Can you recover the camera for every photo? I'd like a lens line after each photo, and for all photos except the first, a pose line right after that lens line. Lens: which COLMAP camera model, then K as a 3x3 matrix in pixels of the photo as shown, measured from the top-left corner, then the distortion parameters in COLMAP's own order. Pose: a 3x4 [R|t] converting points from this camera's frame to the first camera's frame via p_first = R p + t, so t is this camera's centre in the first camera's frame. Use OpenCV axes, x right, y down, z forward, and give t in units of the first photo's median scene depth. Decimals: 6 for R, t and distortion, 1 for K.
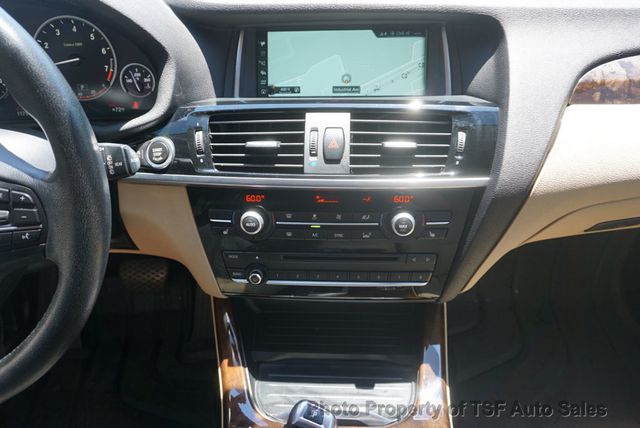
lens RADIAL K [[500.3, 0, 316.5], [0, 500.3, 223.7], [0, 0, 1]] dist [-0.028530, 0.015772]
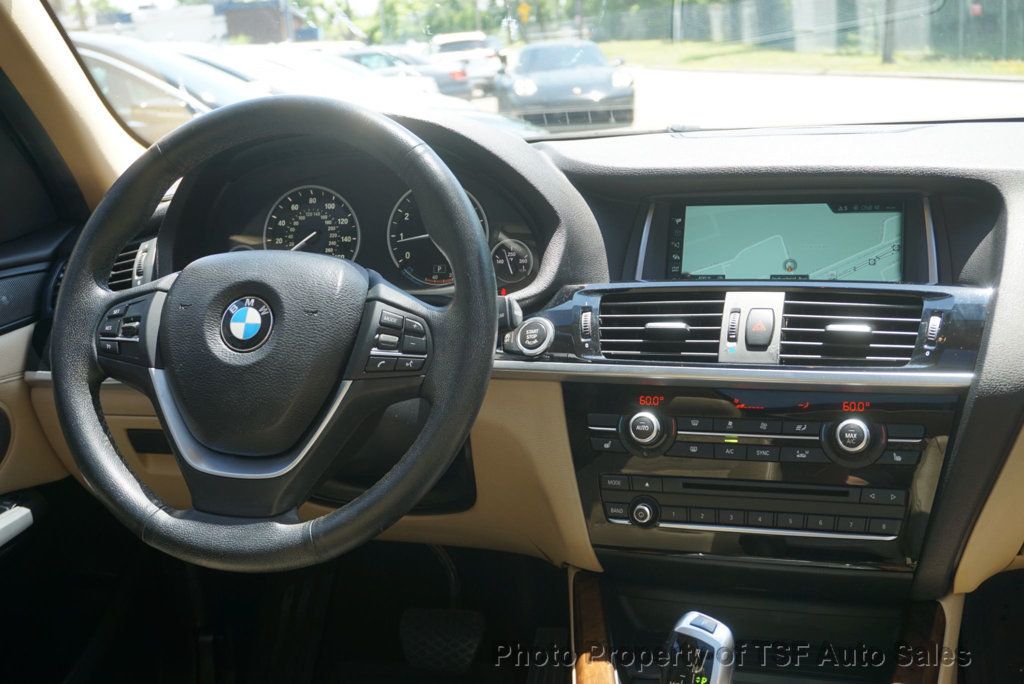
lens RADIAL K [[1283.7, 0, 504.9], [0, 1283.7, 347.6], [0, 0, 1]] dist [0.038725, 0.000000]
pose [[0.968439, 0.038438, -0.246270, 0.135897], [-0.124394, 0.930729, -0.343902, 0.568608], [0.215992, 0.363683, 0.906136, -0.820552]]
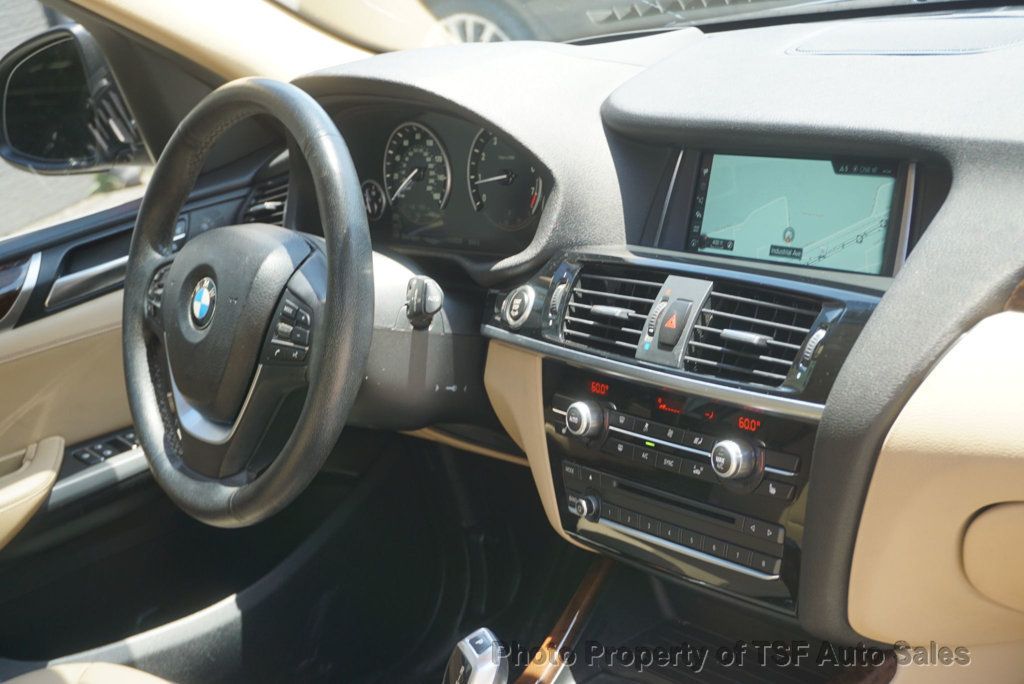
lens RADIAL K [[1585.7, 0, 515.2], [0, 1585.7, 340.7], [0, 0, 1]] dist [0.013188, 0.000000]
pose [[0.659499, 0.138710, -0.738796, 1.424165], [-0.273053, 0.959900, -0.063523, 0.057395], [0.700359, 0.243623, 0.670928, -0.569564]]
